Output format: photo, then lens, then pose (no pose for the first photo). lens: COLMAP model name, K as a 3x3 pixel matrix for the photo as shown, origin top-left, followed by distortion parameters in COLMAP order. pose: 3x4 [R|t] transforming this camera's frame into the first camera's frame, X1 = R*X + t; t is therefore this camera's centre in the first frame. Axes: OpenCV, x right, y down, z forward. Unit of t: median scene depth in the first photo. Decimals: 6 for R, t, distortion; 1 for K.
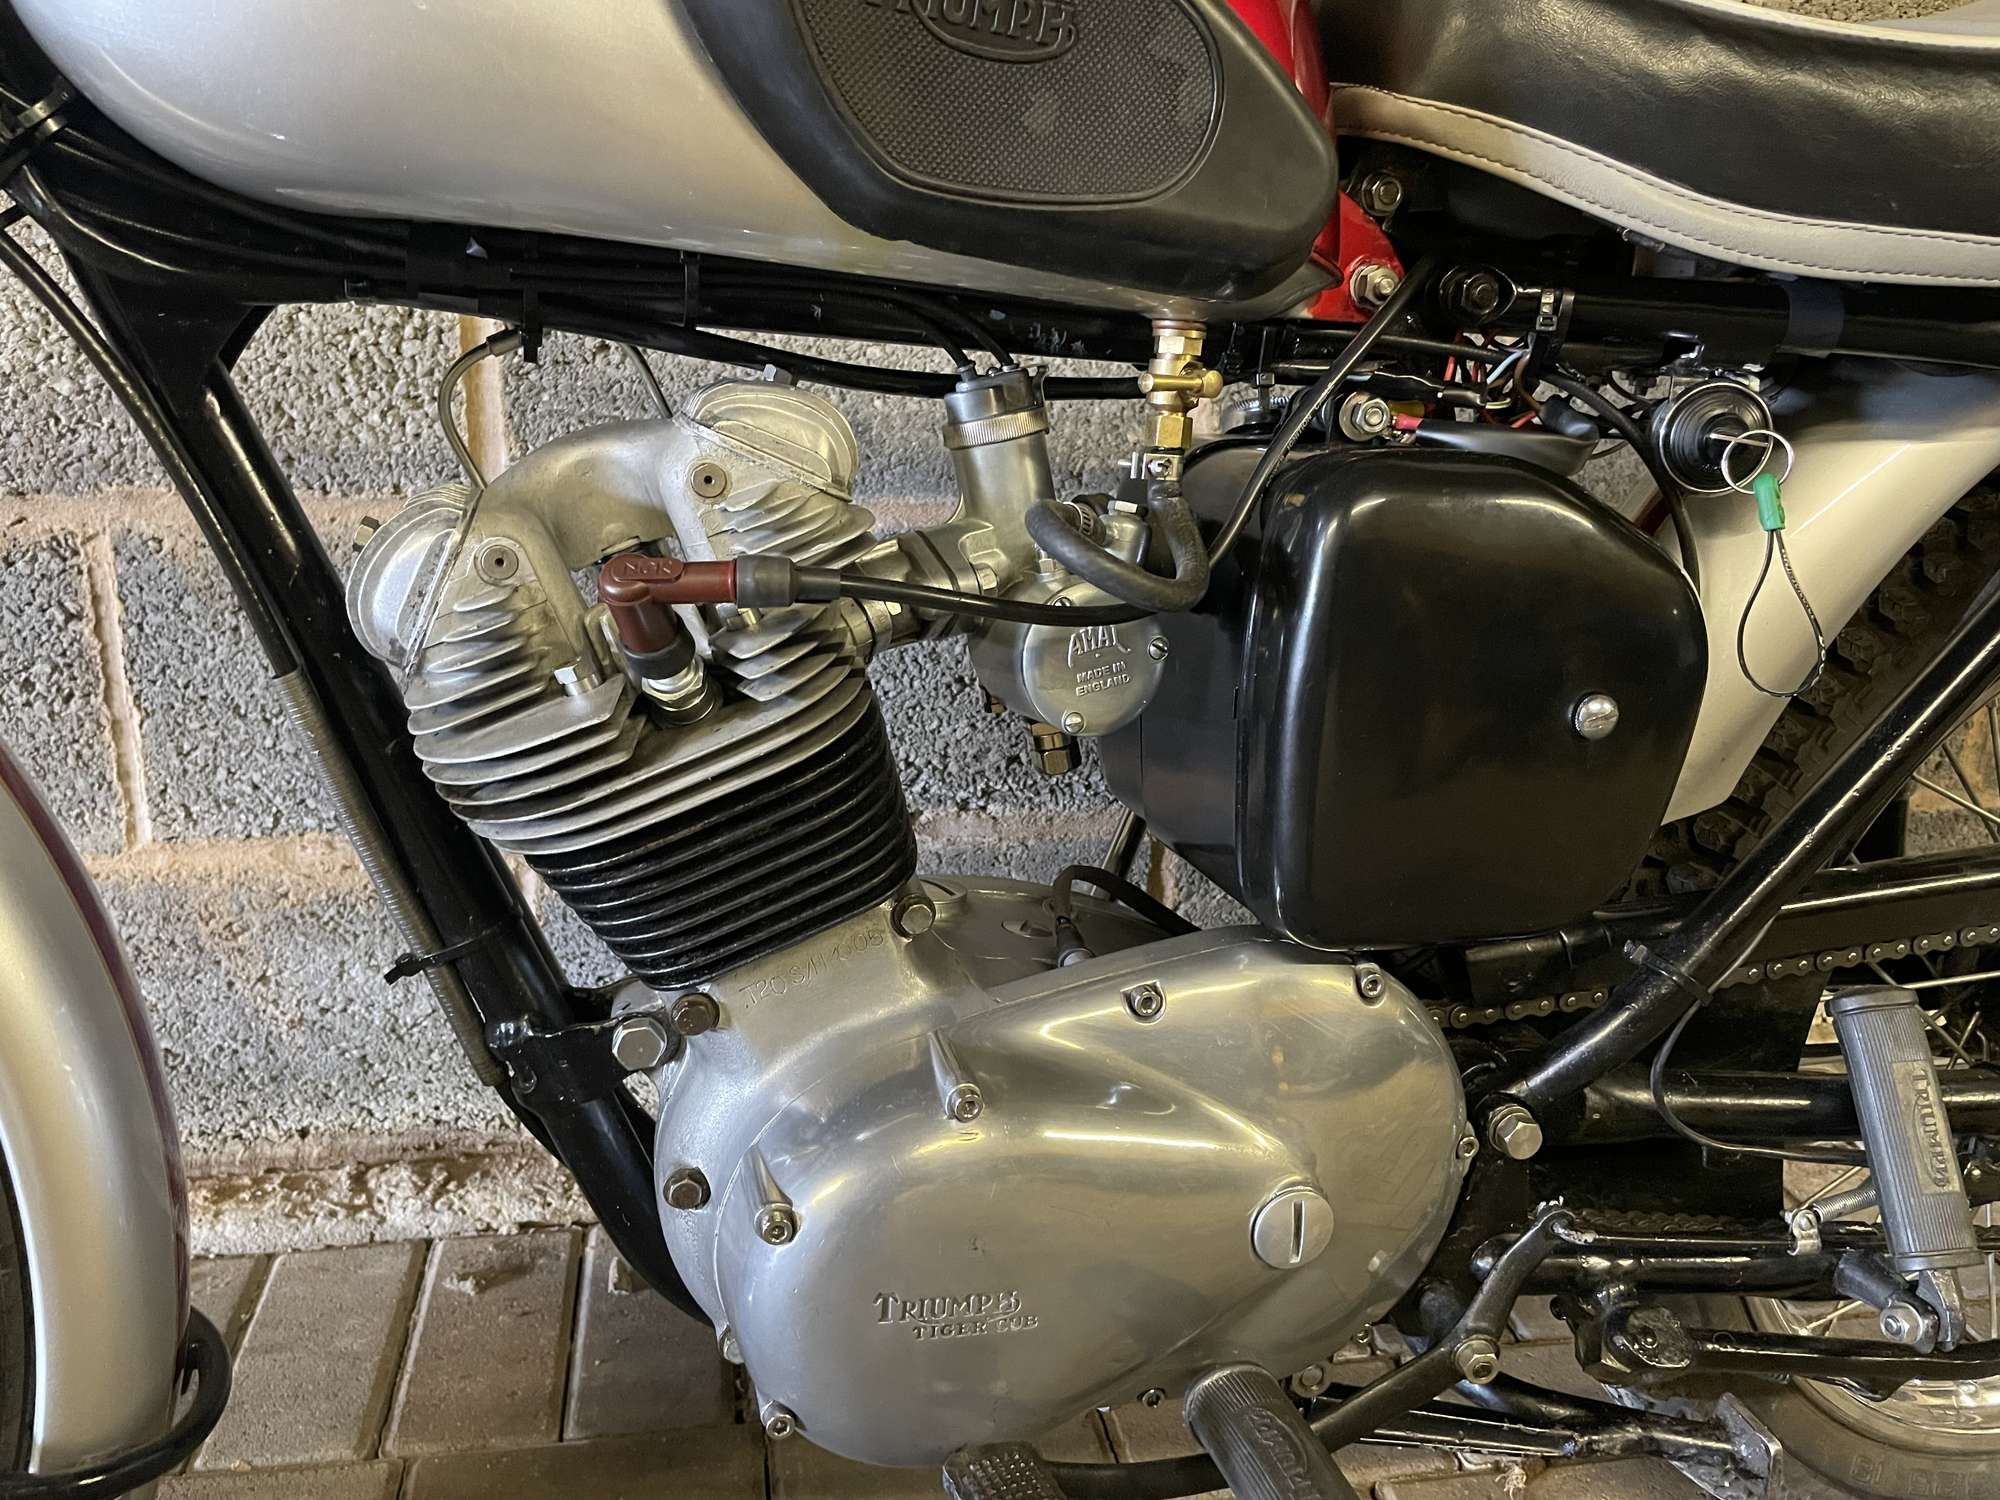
lens RADIAL K [[1569.0, 0, 1002.7], [0, 1569.0, 740.3], [0, 0, 1]] dist [0.080858, -0.133759]
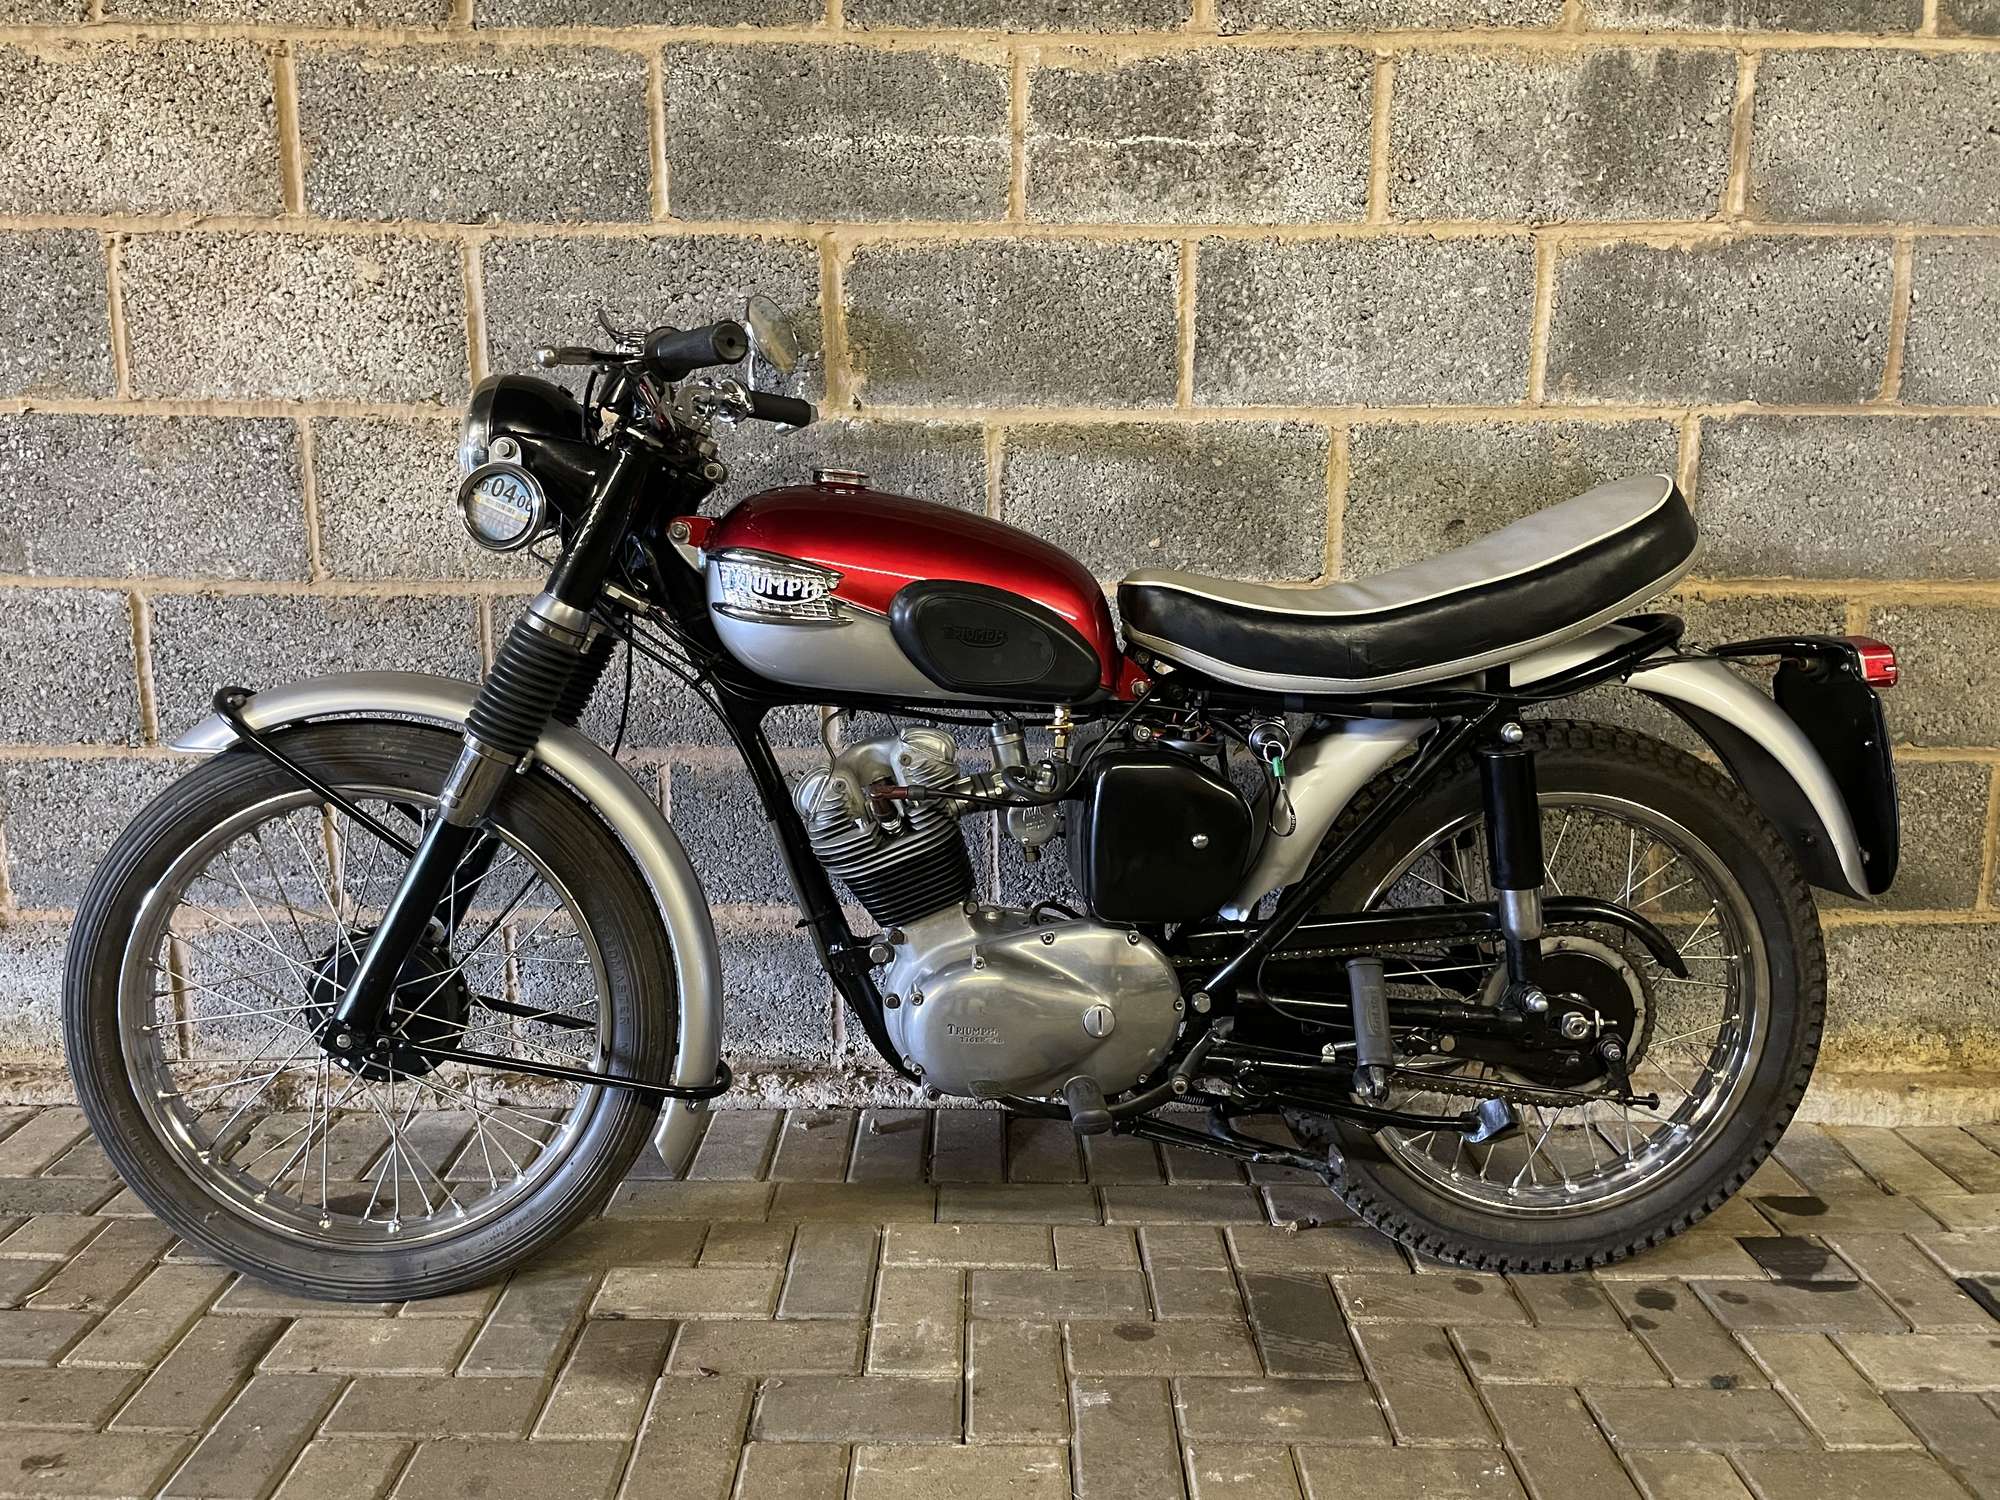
lens RADIAL K [[1569.0, 0, 982.4], [0, 1569.0, 701.3], [0, 0, 1]] dist [0.080858, -0.133759]
pose [[0.980702, -0.001662, -0.195500, 0.325727], [-0.026022, 0.989957, -0.138950, 0.084669], [0.193768, 0.141356, 0.970810, -1.141436]]
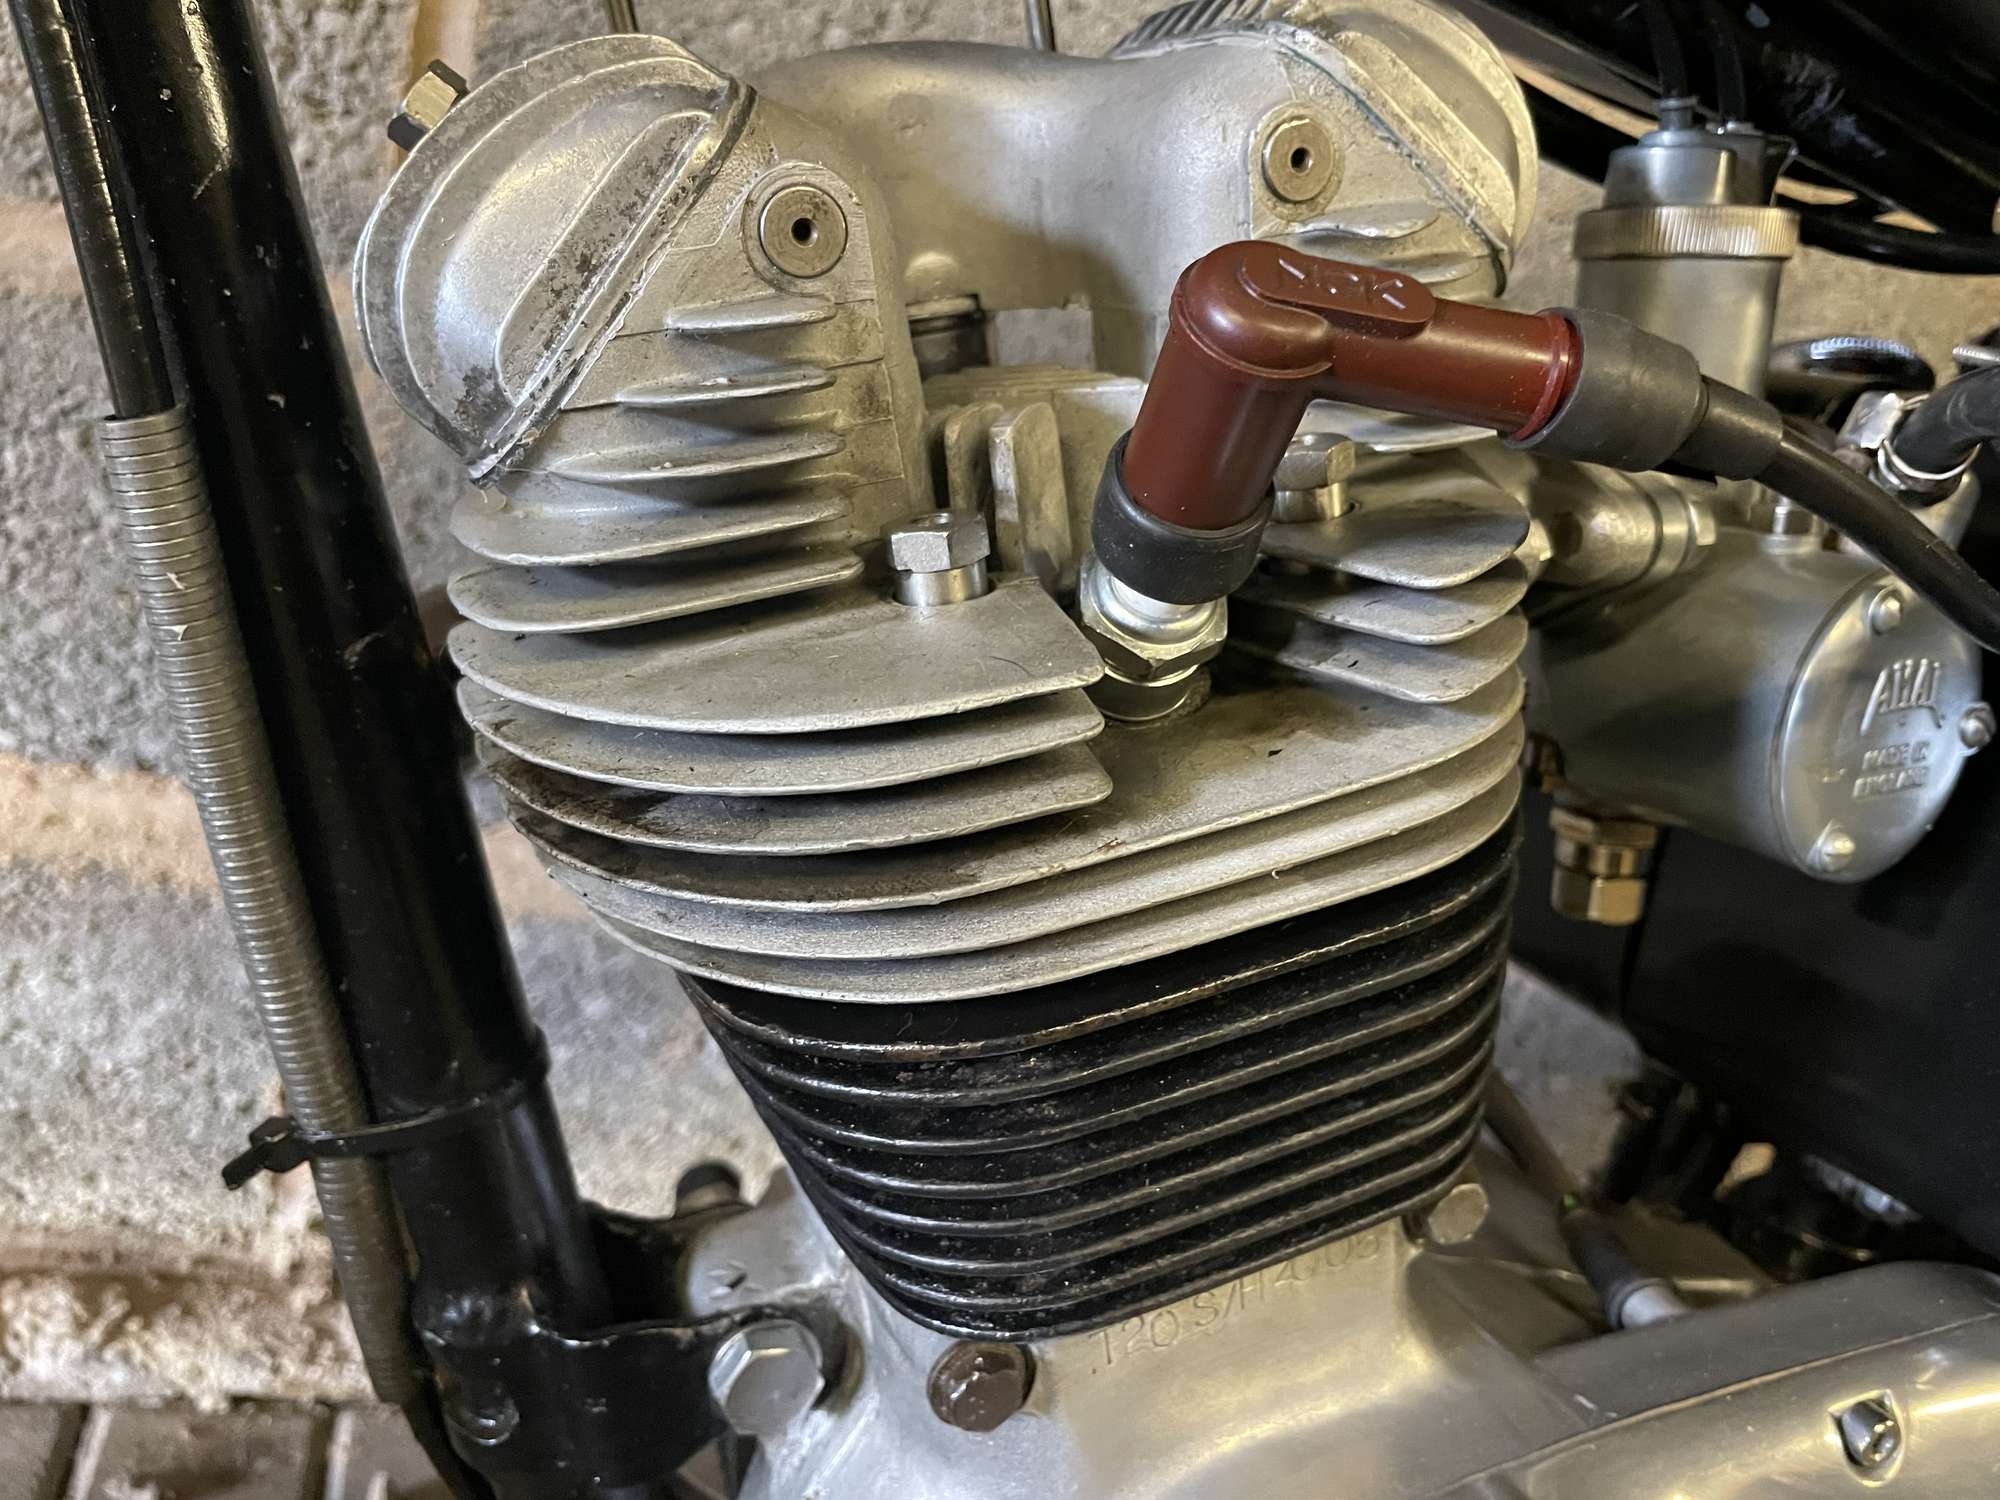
lens RADIAL K [[1569.0, 0, 1010.8], [0, 1569.0, 733.9], [0, 0, 1]] dist [0.080858, -0.133759]
pose [[0.970340, 0.166960, 0.174827, -0.179018], [-0.162976, 0.985936, -0.037004, 0.008303], [-0.178546, 0.007414, 0.983904, 0.346633]]
